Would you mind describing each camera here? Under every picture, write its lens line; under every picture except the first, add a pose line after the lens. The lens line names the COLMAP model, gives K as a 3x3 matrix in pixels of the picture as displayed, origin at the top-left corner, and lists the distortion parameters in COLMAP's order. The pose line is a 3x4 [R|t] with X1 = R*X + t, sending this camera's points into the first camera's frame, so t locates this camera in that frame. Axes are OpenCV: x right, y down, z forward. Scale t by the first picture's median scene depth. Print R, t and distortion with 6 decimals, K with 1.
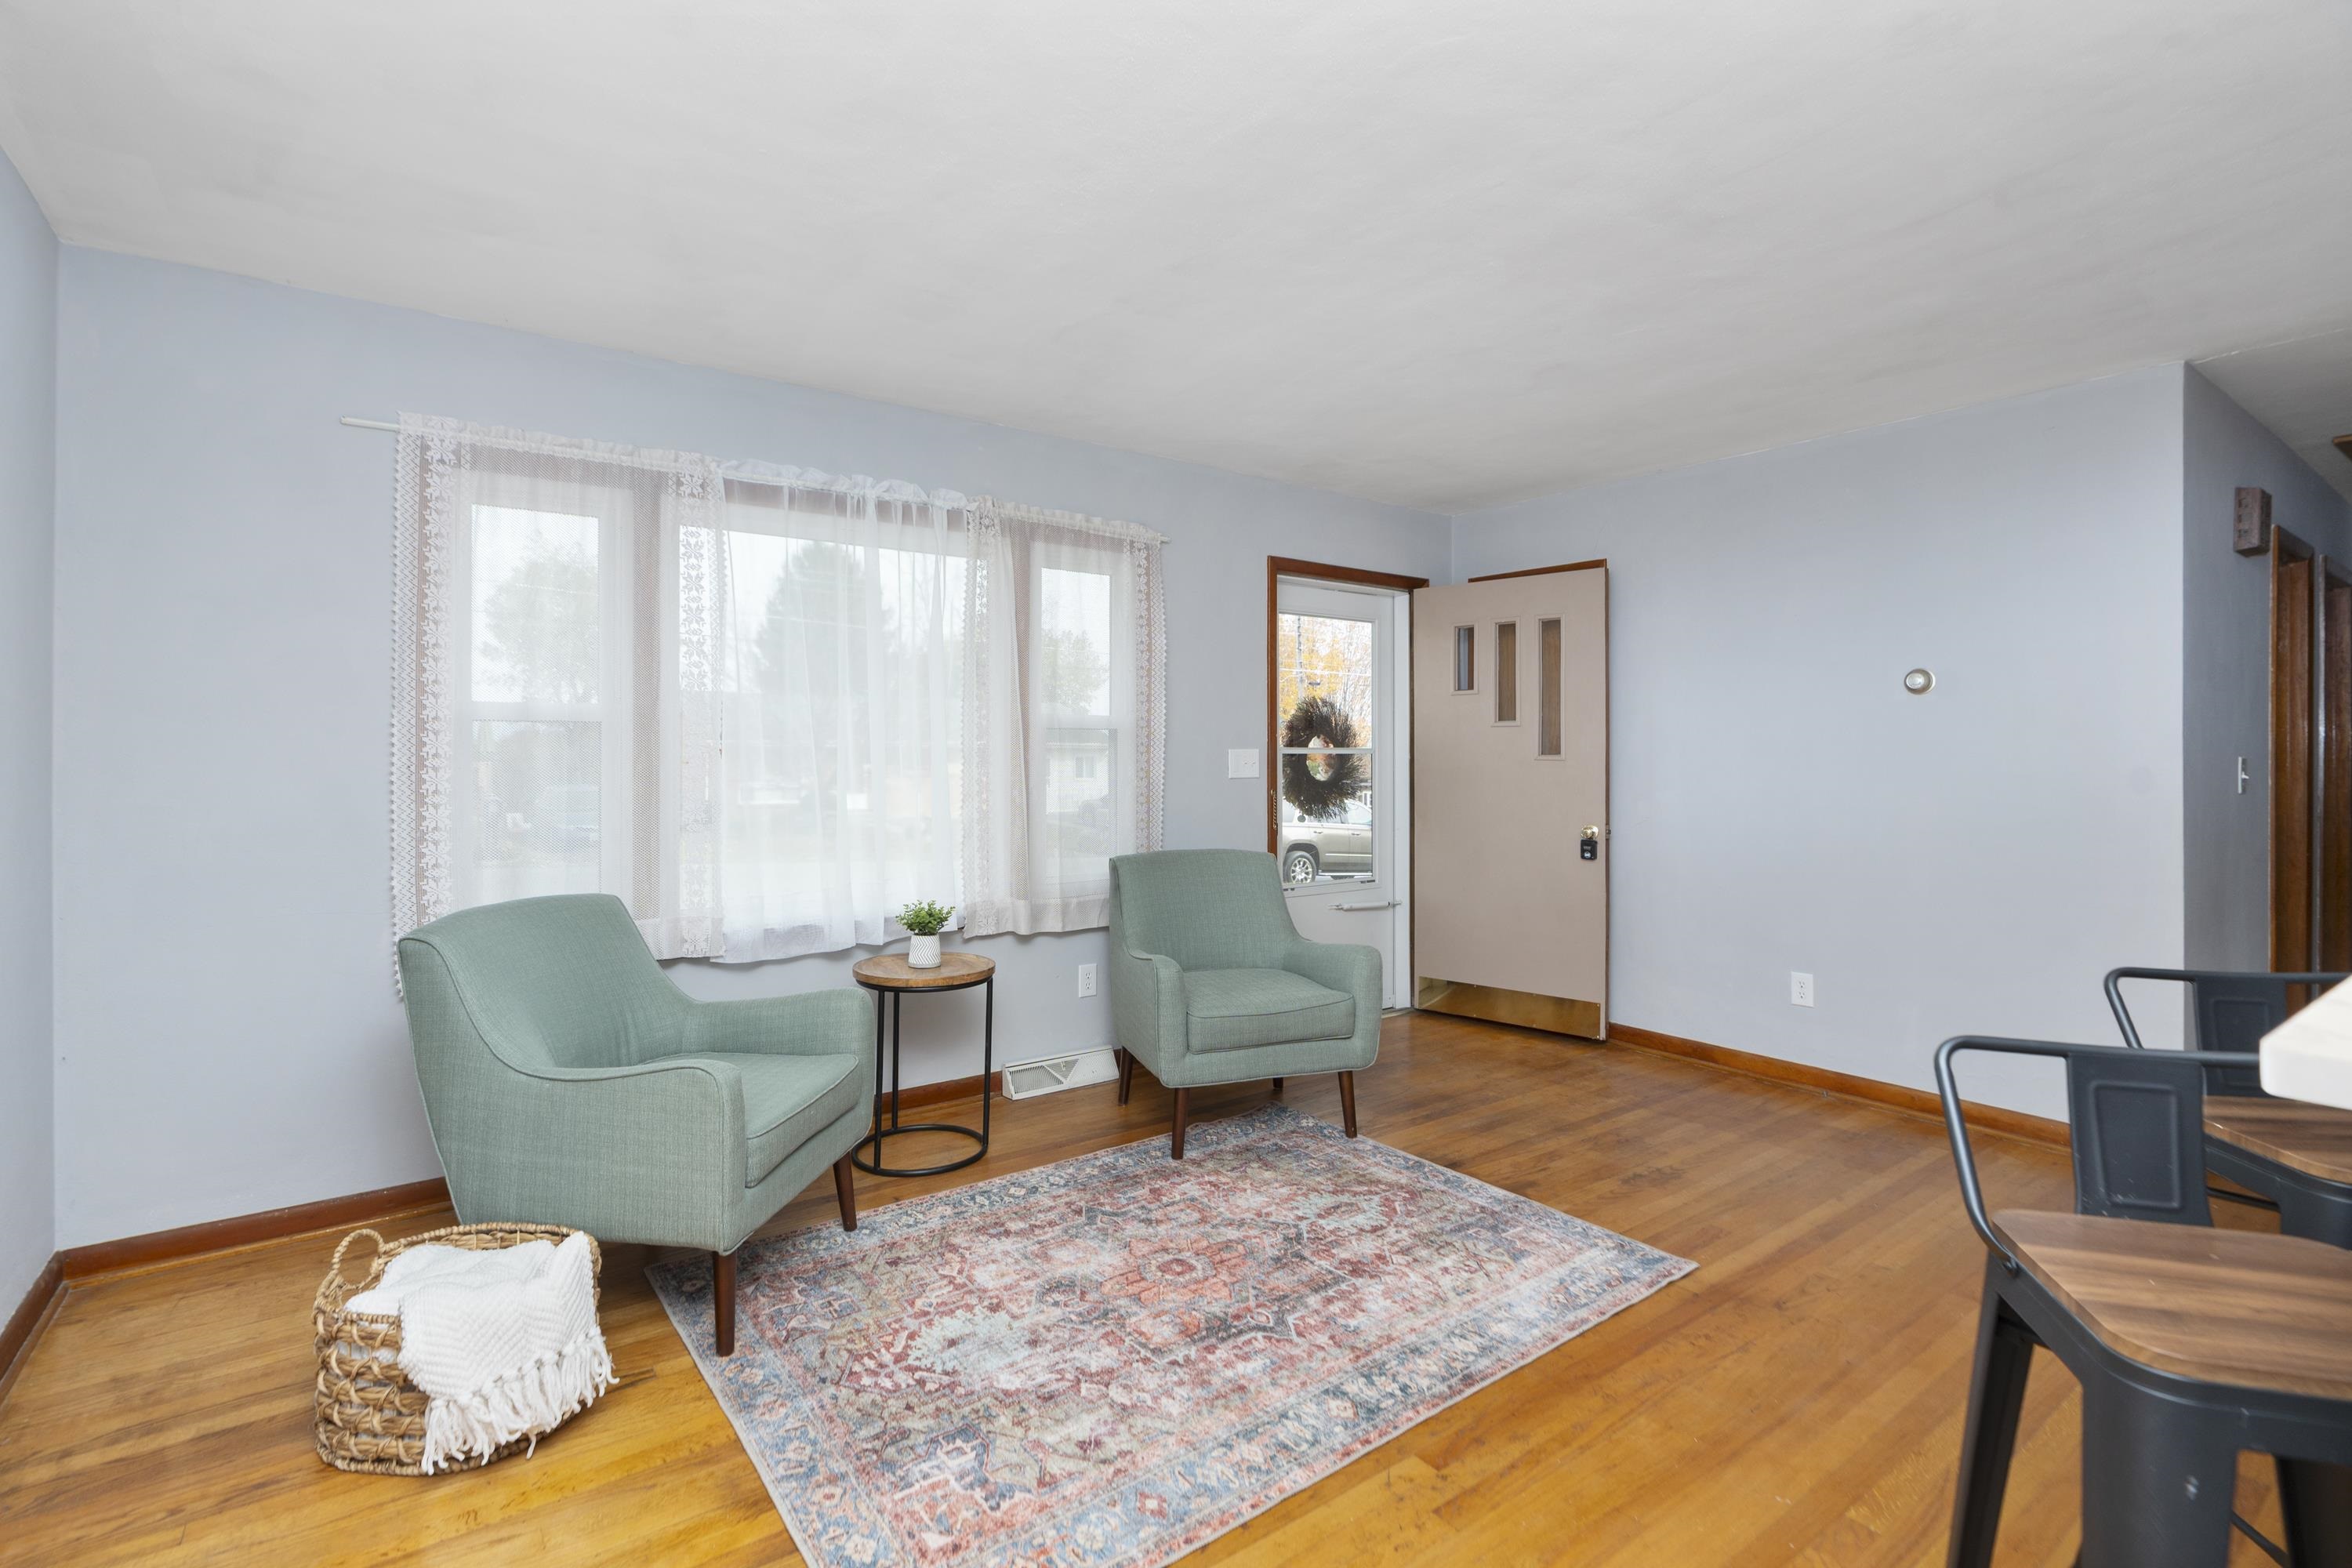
lens RADIAL K [[1079.9, 0, 1164.5], [0, 1079.9, 769.4], [0, 0, 1]] dist [-0.001919, 0.000768]
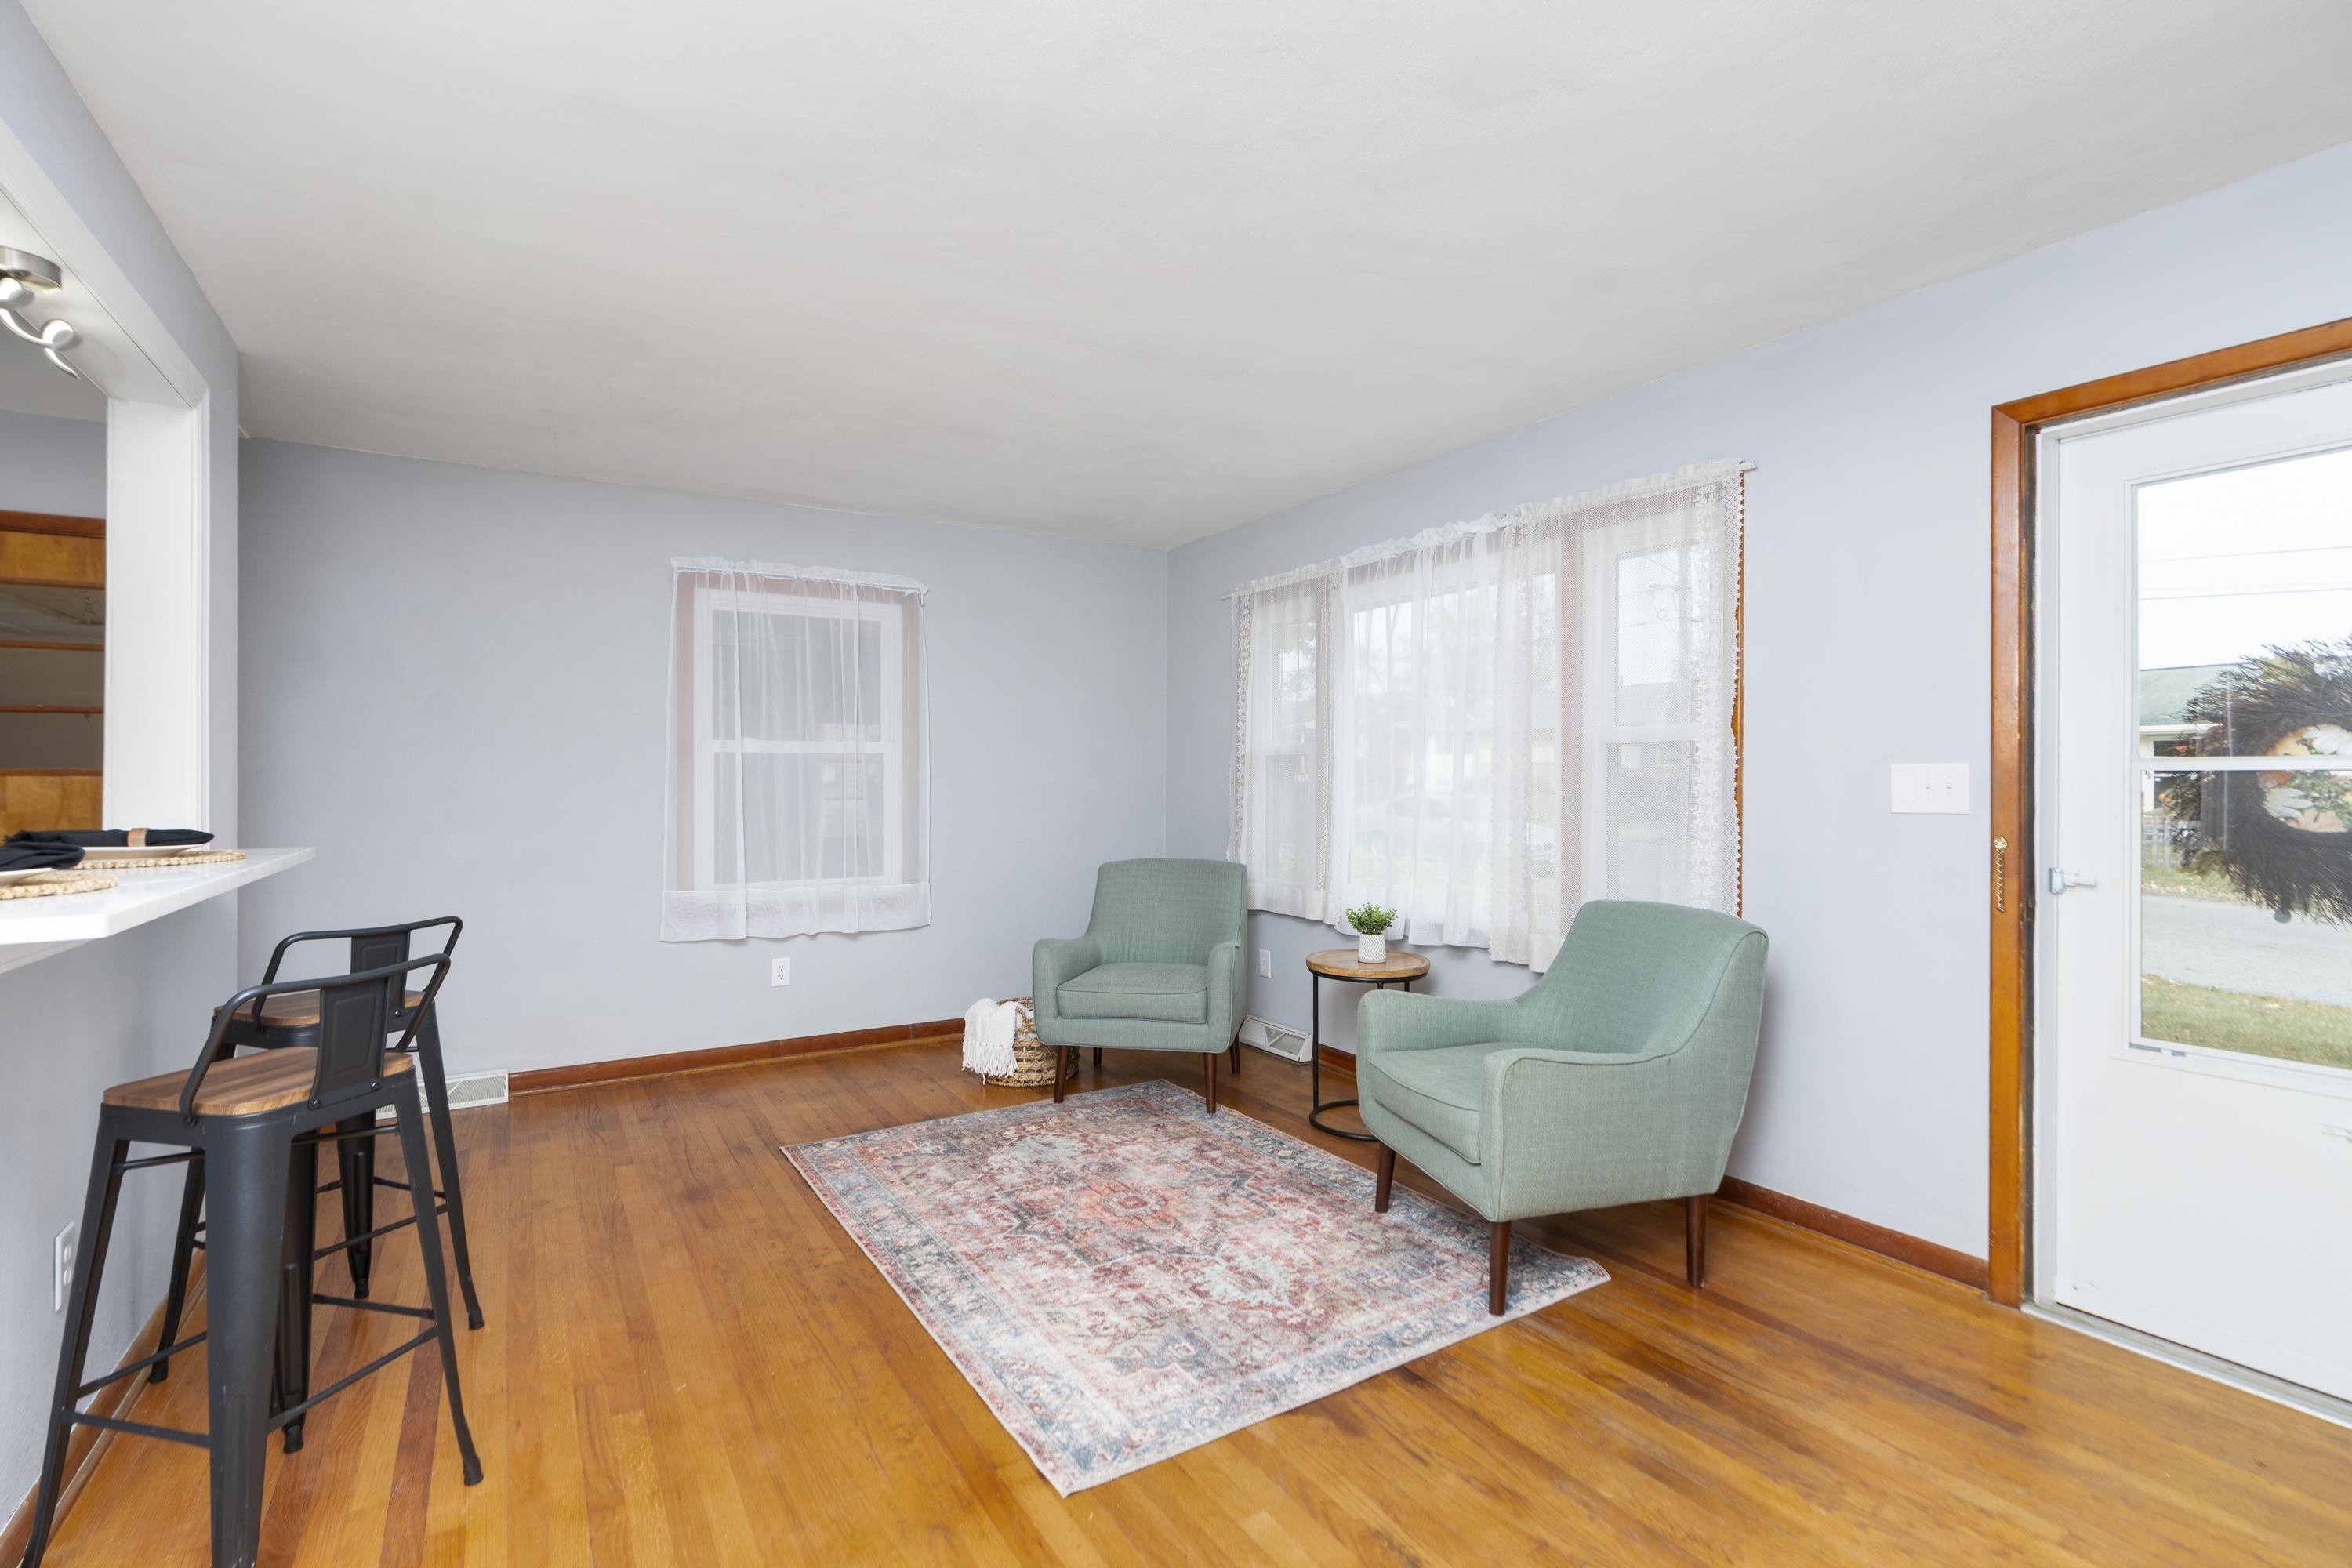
lens RADIAL K [[1079.9, 0, 1164.5], [0, 1079.9, 769.4], [0, 0, 1]] dist [-0.001919, 0.000768]
pose [[-0.078563, -0.009800, -0.996861, 1.175893], [-0.009474, 0.999914, -0.009084, -0.008651], [0.996864, 0.008731, -0.078649, 1.096745]]
